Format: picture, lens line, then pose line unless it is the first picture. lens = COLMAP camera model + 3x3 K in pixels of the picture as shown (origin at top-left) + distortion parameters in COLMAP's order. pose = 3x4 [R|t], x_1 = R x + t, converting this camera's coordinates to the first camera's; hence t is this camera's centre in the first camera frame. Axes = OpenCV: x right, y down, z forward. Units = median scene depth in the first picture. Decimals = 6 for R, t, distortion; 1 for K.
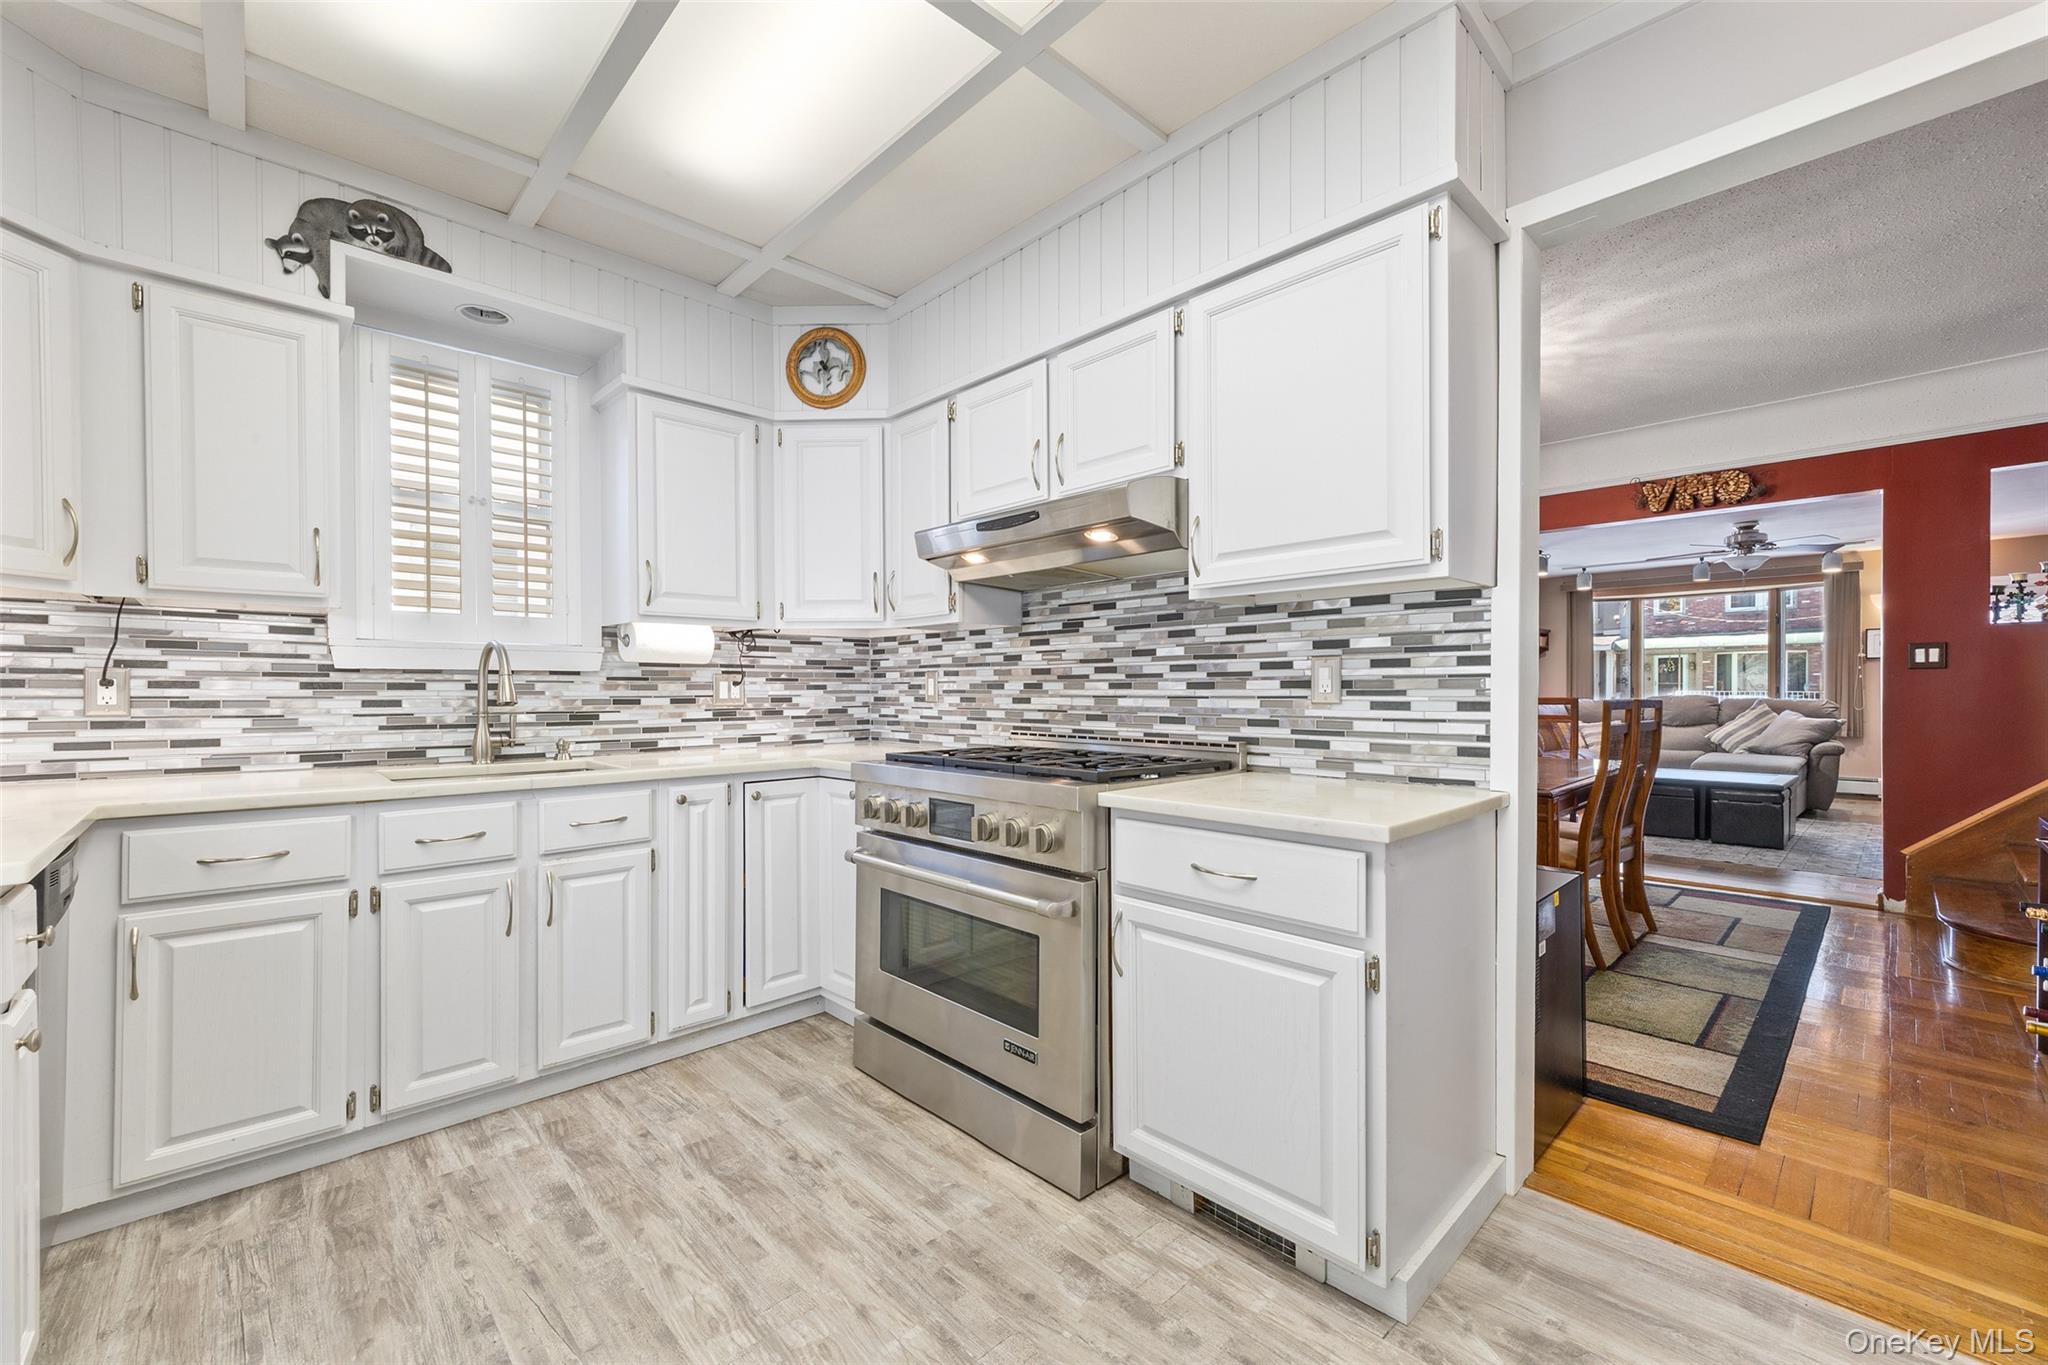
lens RADIAL K [[823.5, 0, 1023.8], [0, 823.5, 695.4], [0, 0, 1]] dist [0.003593, -0.003300]
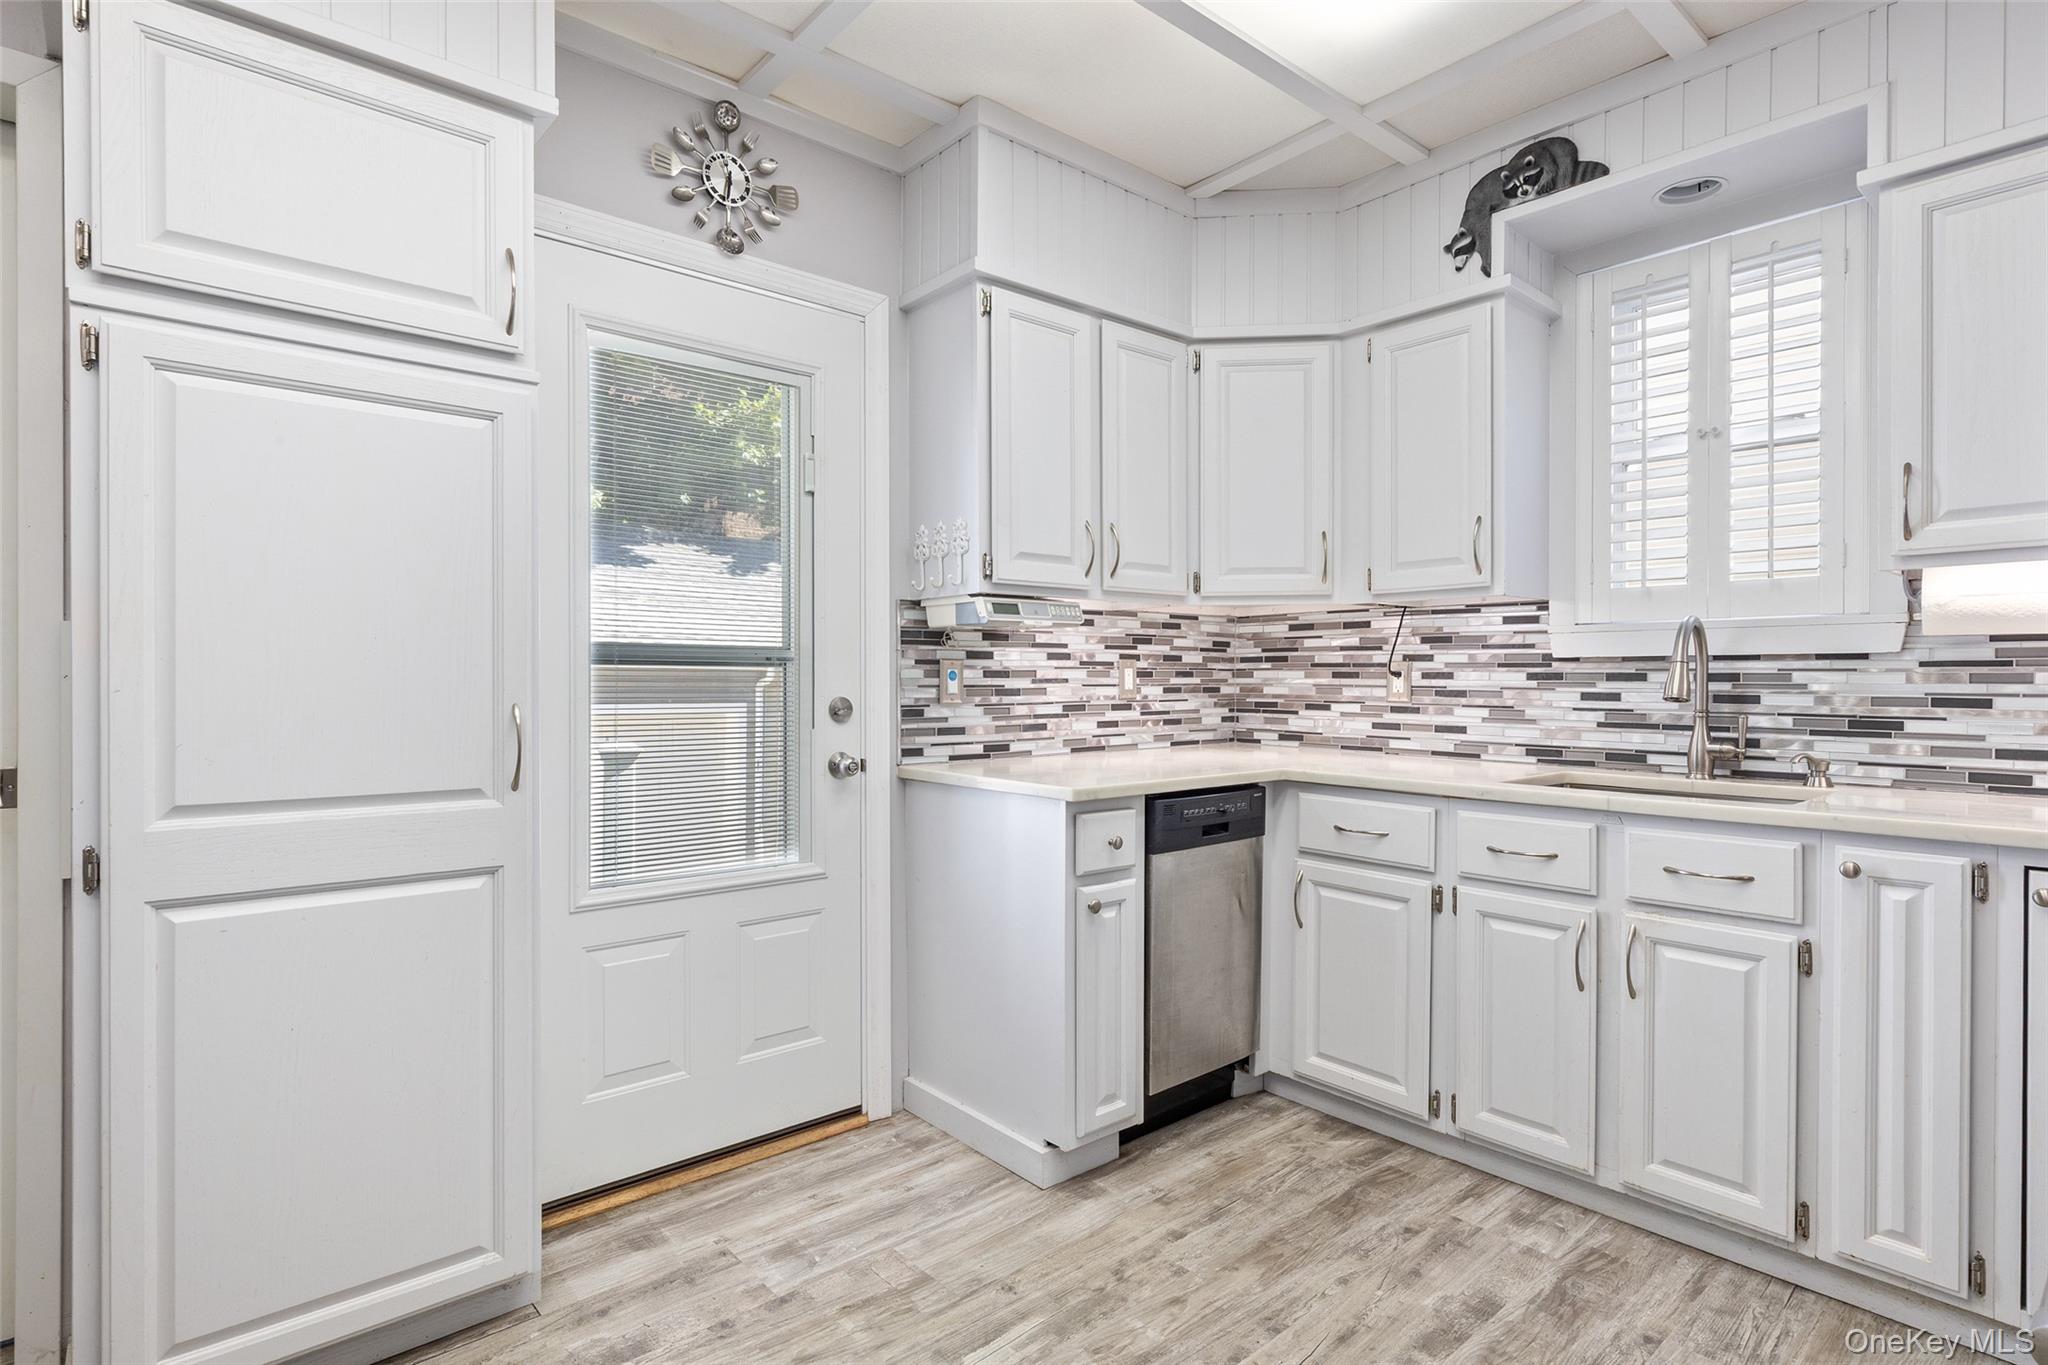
lens RADIAL K [[1036.6, 0, 1025.4], [0, 1036.6, 687.8], [0, 0, 1]] dist [-0.001164, -0.001424]
pose [[-0.046404, 0.009933, -0.998873, 0.377691], [-0.009157, 0.999904, 0.010368, -0.005917], [0.998881, 0.009628, -0.046309, 0.484780]]
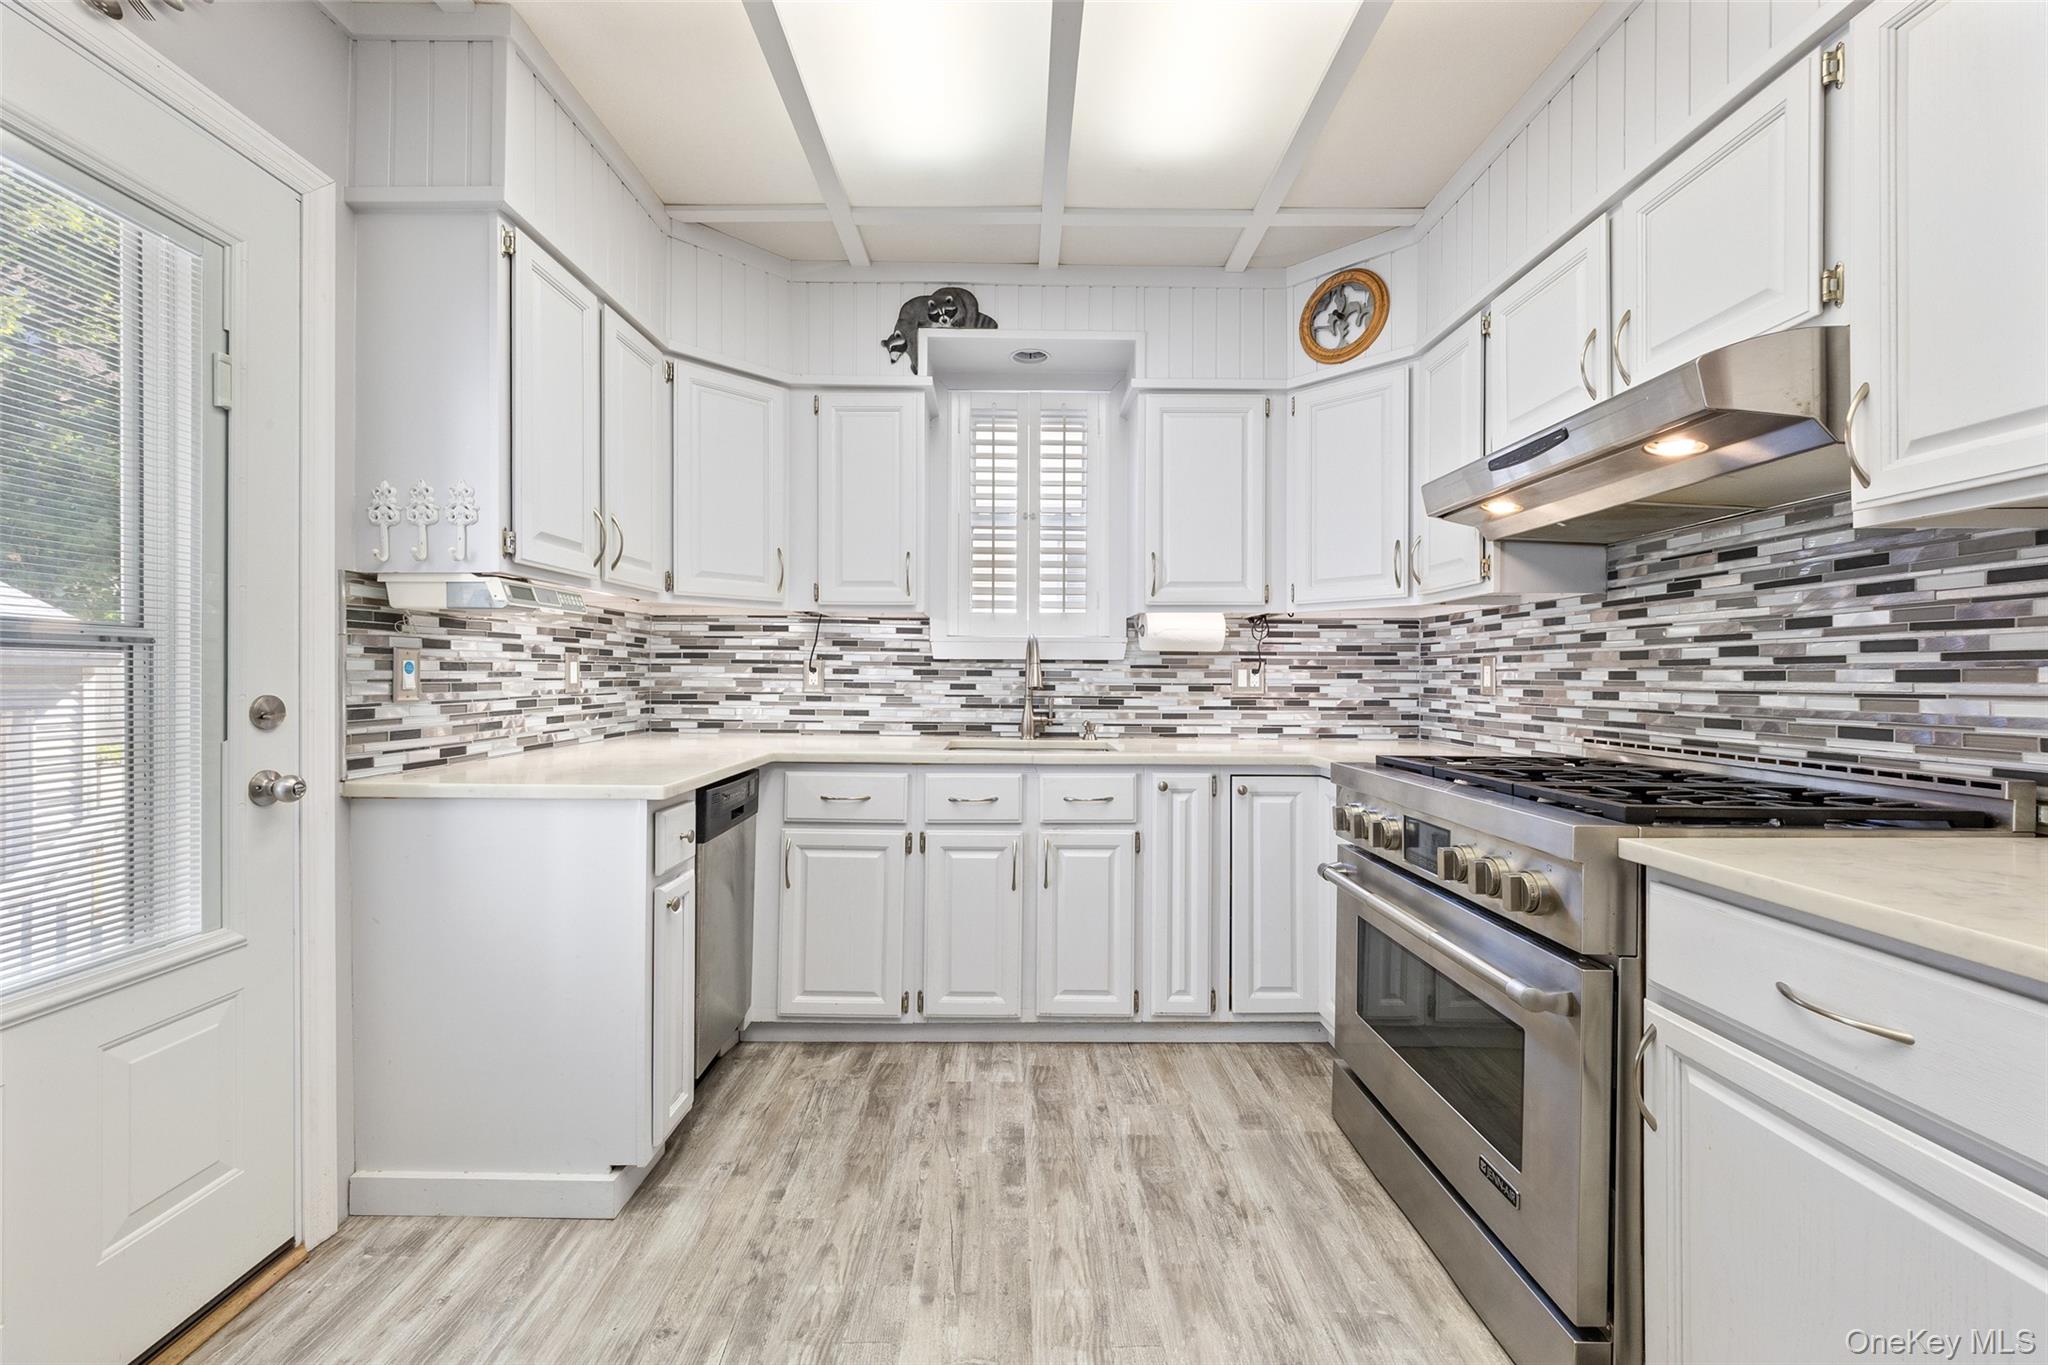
lens RADIAL K [[823.5, 0, 1027.3], [0, 823.5, 675.2], [0, 0, 1]] dist [0.003593, -0.003300]
pose [[0.733337, 0.004711, -0.679849, 0.158326], [-0.011789, 0.999914, -0.005788, -0.001851], [0.679763, 0.012259, 0.733329, 0.161681]]
